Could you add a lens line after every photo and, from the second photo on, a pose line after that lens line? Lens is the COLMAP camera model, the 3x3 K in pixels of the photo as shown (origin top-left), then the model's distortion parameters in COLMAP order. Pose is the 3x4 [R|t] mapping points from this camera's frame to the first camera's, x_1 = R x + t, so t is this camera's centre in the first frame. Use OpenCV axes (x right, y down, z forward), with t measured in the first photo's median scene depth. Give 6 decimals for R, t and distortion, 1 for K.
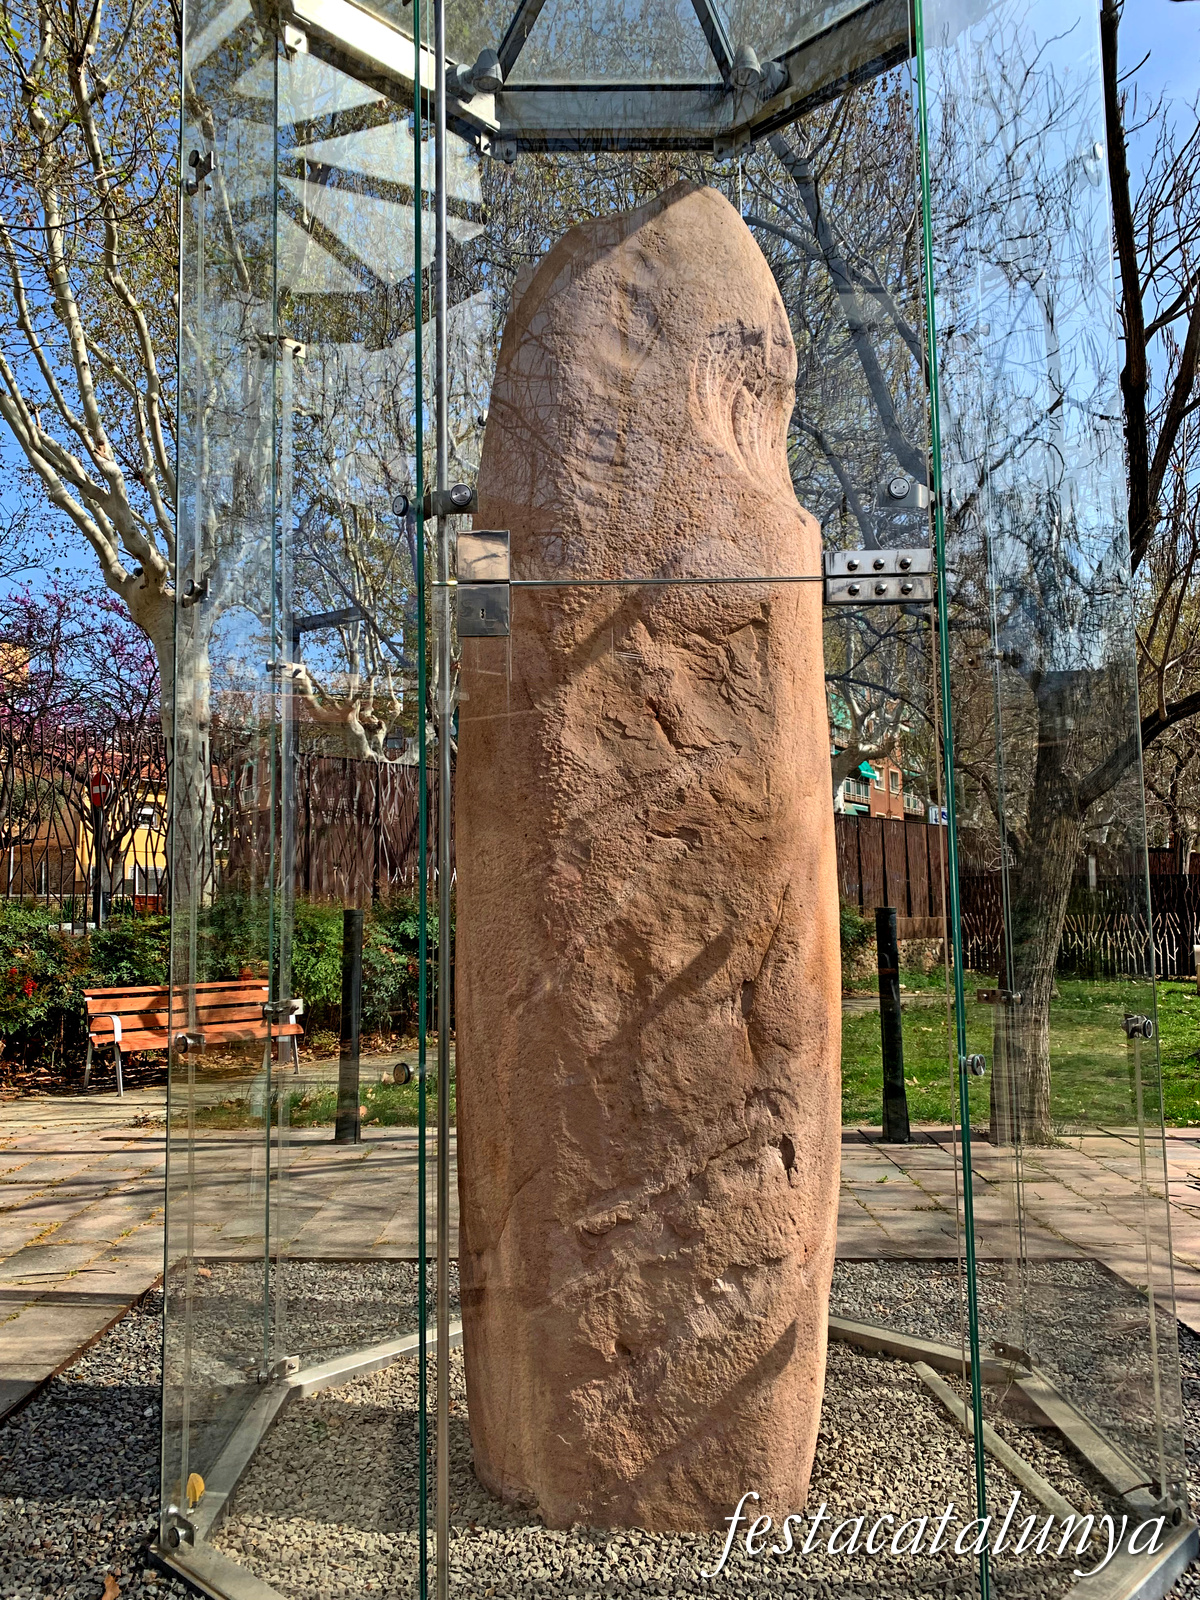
lens RADIAL K [[1220.1, 0, 598.5], [0, 1220.1, 801.6], [0, 0, 1]] dist [0.006452, -0.004479]
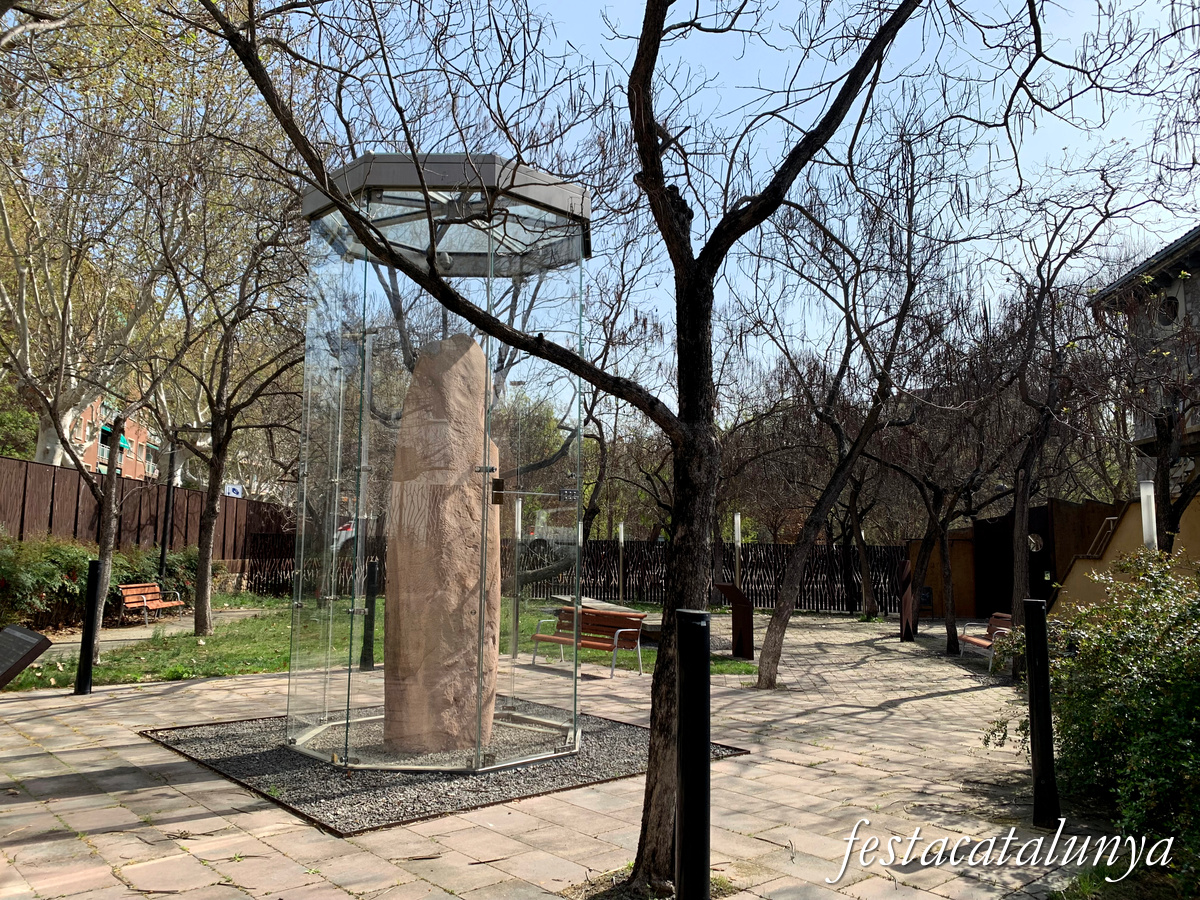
lens RADIAL K [[915.0, 0, 600.4], [0, 915.0, 448.6], [0, 0, 1]] dist [0.006452, -0.004479]
pose [[0.722308, 0.093162, 0.685268, -1.454069], [-0.079218, 0.995508, -0.051839, -0.142059], [-0.687019, -0.016842, 0.726444, -1.085776]]
